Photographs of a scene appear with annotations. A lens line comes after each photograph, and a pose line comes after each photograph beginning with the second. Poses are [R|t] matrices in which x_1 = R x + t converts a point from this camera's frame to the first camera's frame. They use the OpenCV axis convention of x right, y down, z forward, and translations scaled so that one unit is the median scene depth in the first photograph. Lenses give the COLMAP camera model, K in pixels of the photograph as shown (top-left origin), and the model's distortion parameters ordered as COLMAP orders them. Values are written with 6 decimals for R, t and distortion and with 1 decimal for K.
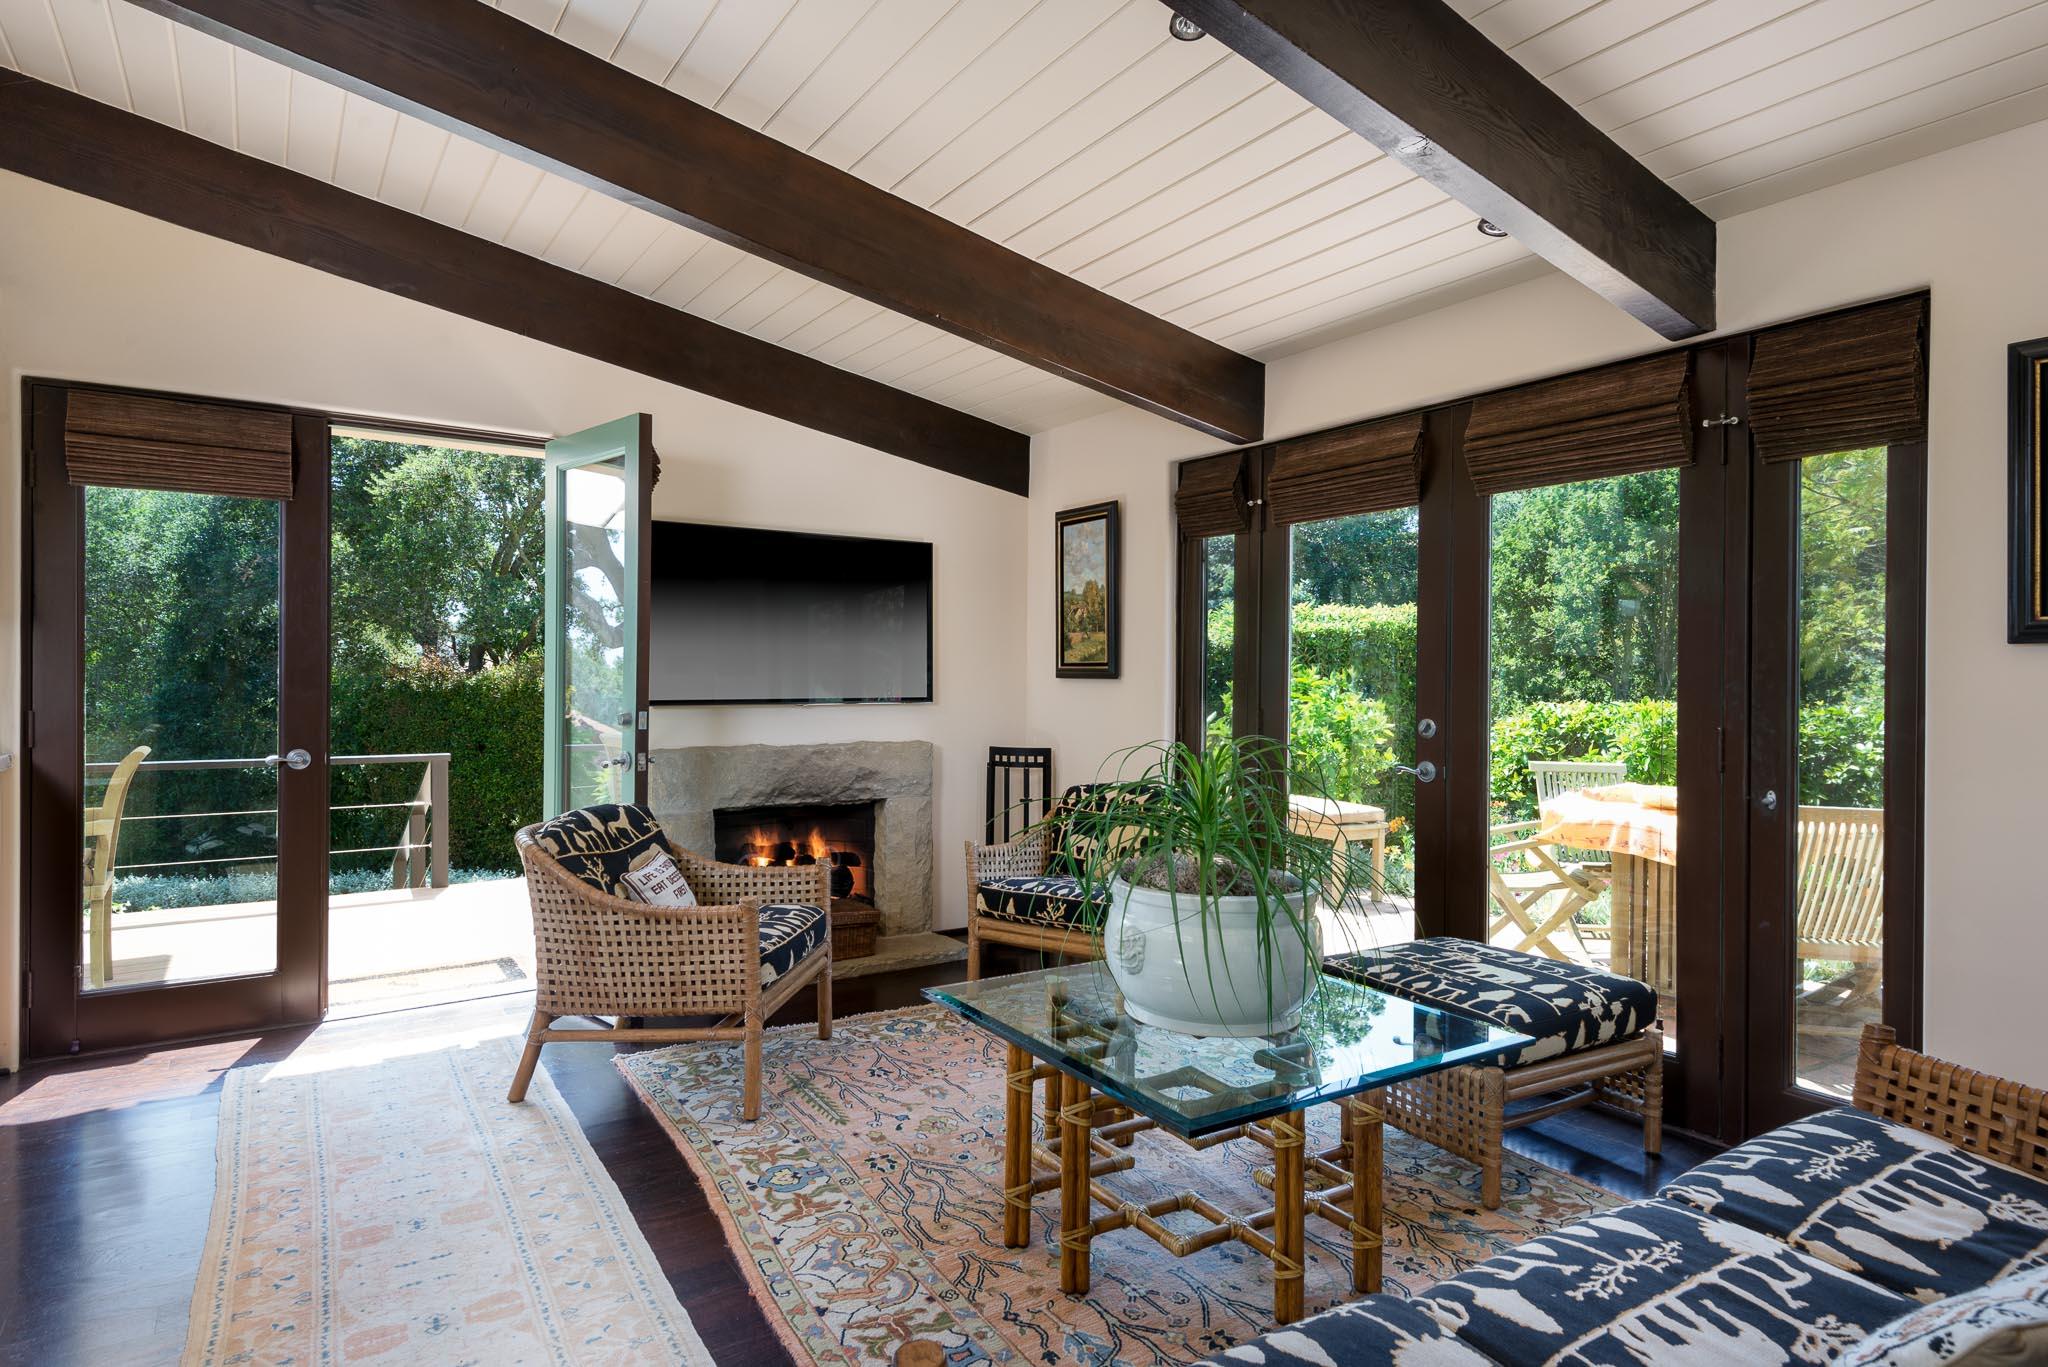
lens RADIAL K [[1110.3, 0, 1020.6], [0, 1110.3, 667.0], [0, 0, 1]] dist [0.024185, -0.002418]
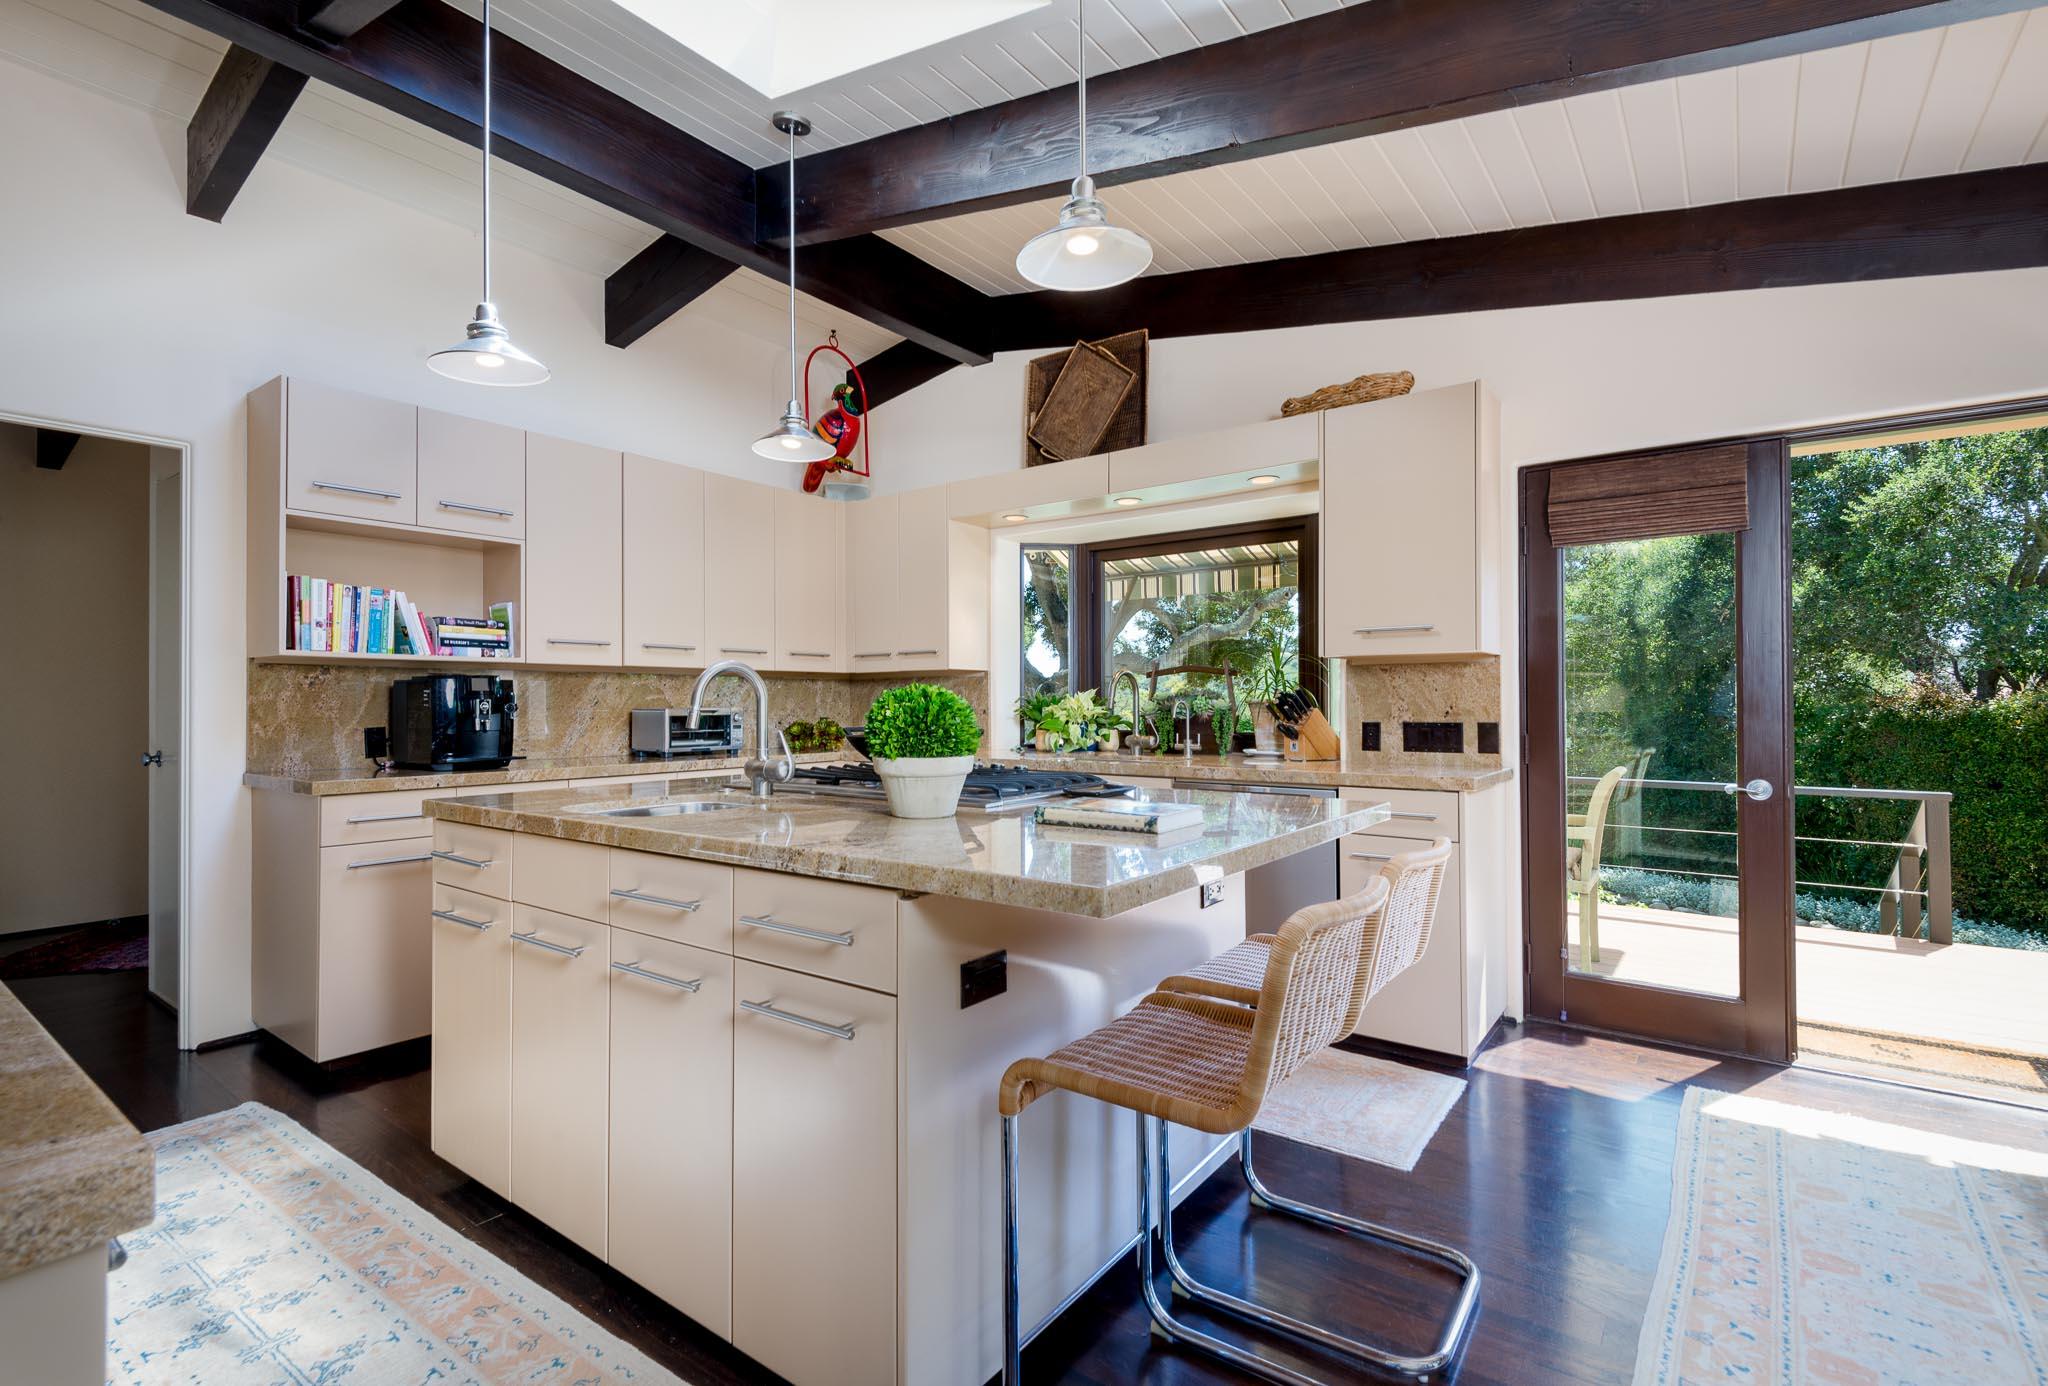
lens RADIAL K [[953.3, 0, 1031.0], [0, 953.3, 694.6], [0, 0, 1]] dist [0.018483, -0.001600]
pose [[0.331234, -0.014694, -0.943434, -0.017318], [0.011608, 0.999867, -0.011498, 0.000499], [0.943477, -0.007143, 0.331360, 0.037669]]
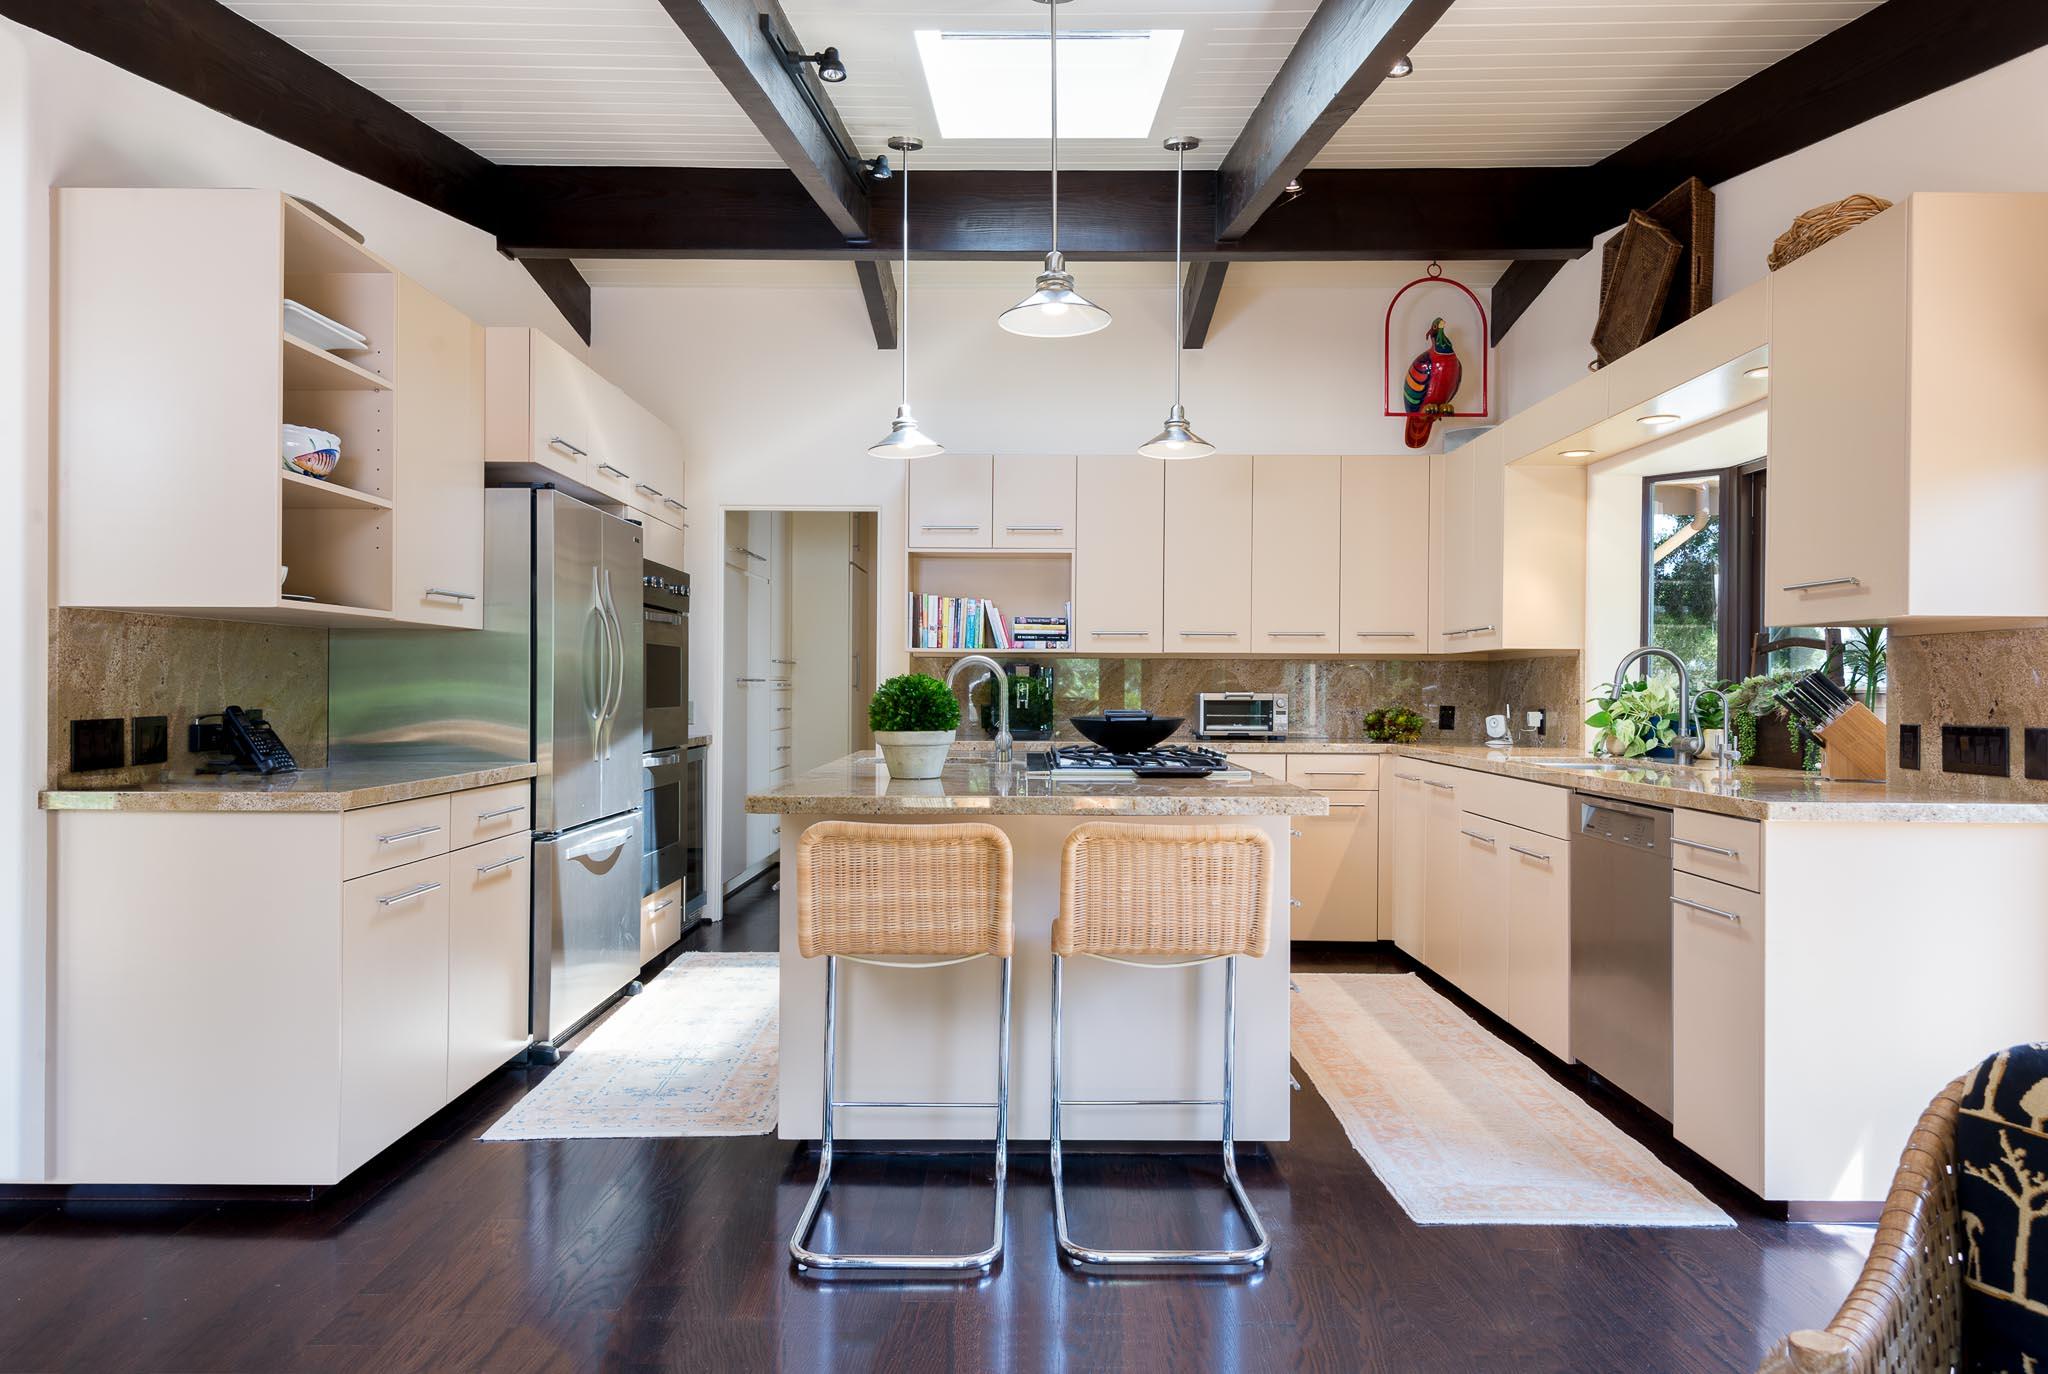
lens RADIAL K [[1321.9, 0, 1019.0], [0, 1321.9, 682.2], [0, 0, 1]] dist [0.007078, 0.000815]
pose [[-0.566700, -0.010452, -0.823858, 0.091994], [-0.001462, 0.999931, -0.011680, 0.002454], [0.823923, -0.005415, -0.566676, 0.334925]]
